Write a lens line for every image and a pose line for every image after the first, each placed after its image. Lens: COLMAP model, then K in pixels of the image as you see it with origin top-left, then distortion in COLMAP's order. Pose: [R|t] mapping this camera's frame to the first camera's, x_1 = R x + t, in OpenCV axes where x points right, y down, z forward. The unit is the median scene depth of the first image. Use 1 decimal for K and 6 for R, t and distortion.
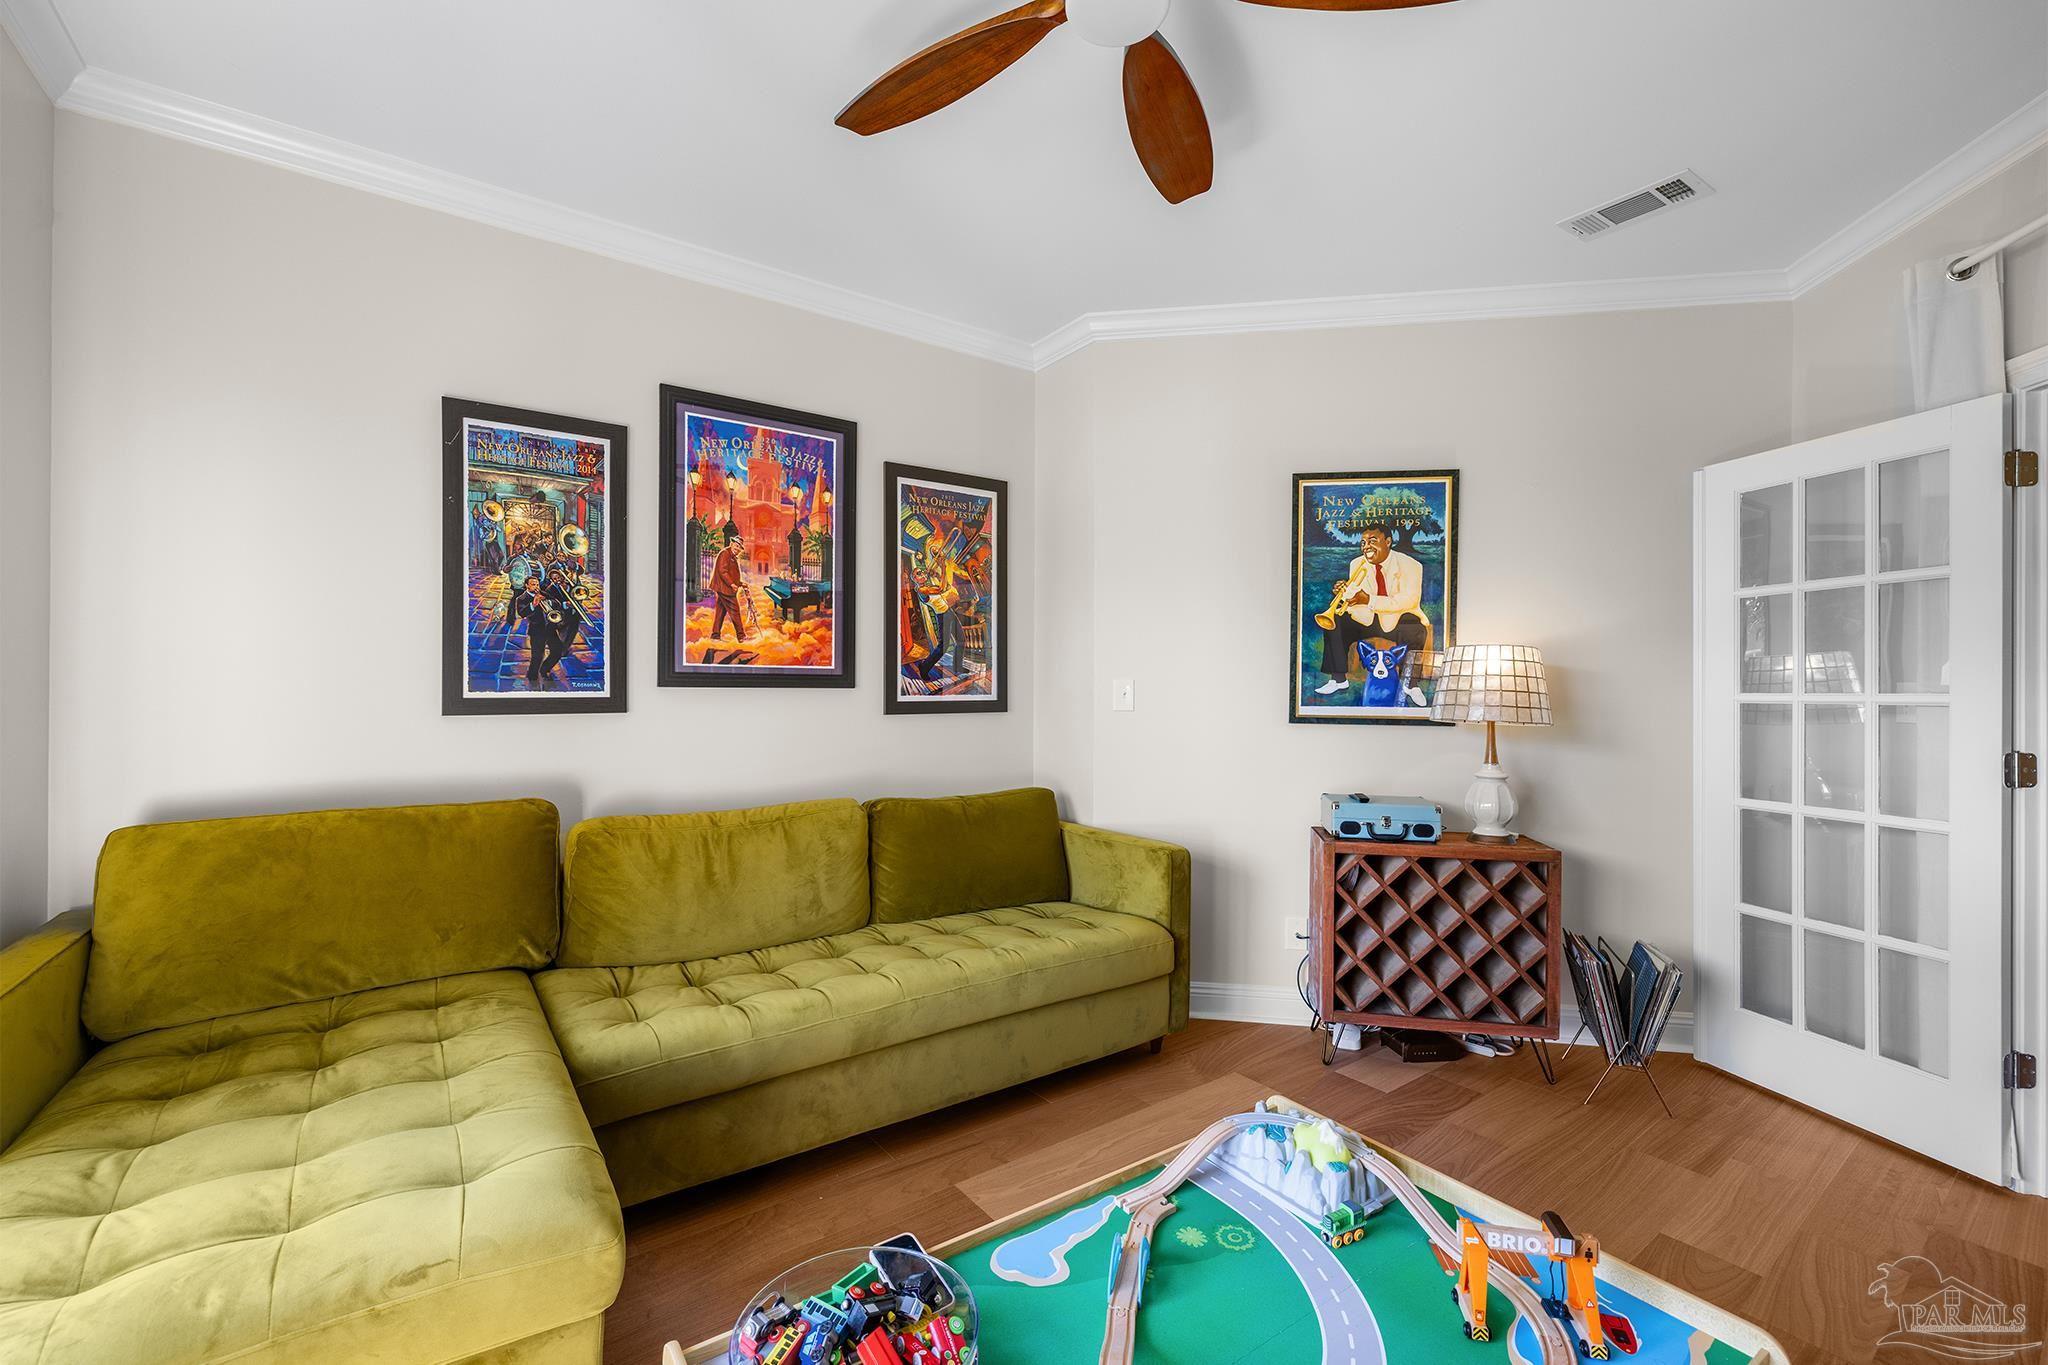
lens RADIAL K [[862.9, 0, 1022.4], [0, 862.9, 685.6], [0, 0, 1]] dist [0.003418, 0.000297]
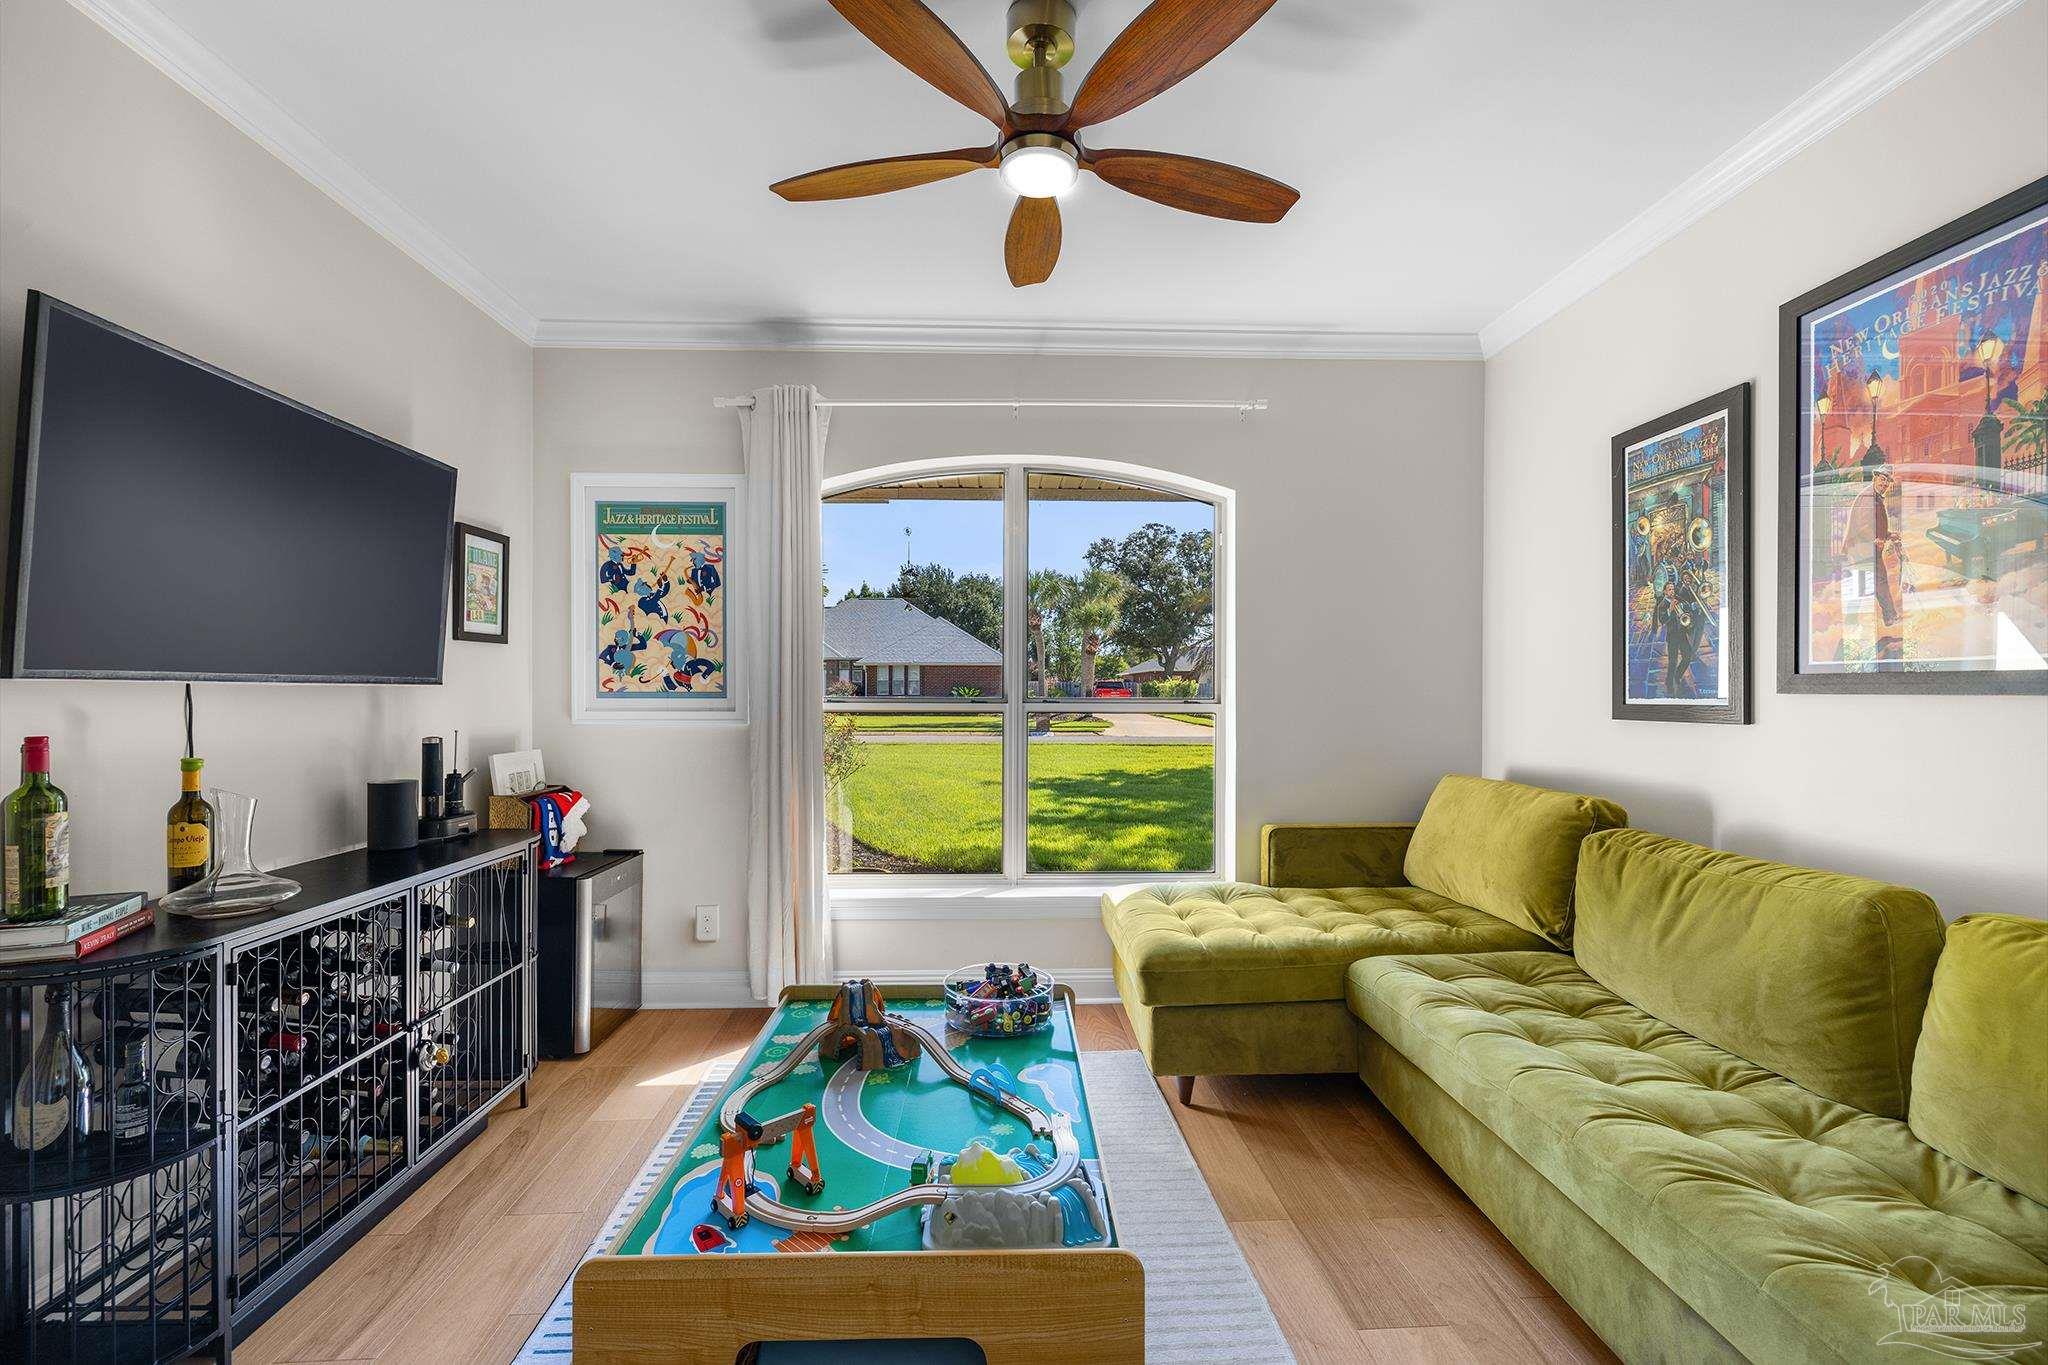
lens RADIAL K [[862.9, 0, 1020.8], [0, 862.9, 691.4], [0, 0, 1]] dist [0.003418, 0.000297]
pose [[-0.549262, -0.005001, -0.835635, 0.648745], [-0.000789, 0.999985, -0.005466, 0.004751], [0.835650, -0.002343, -0.549258, 0.903049]]
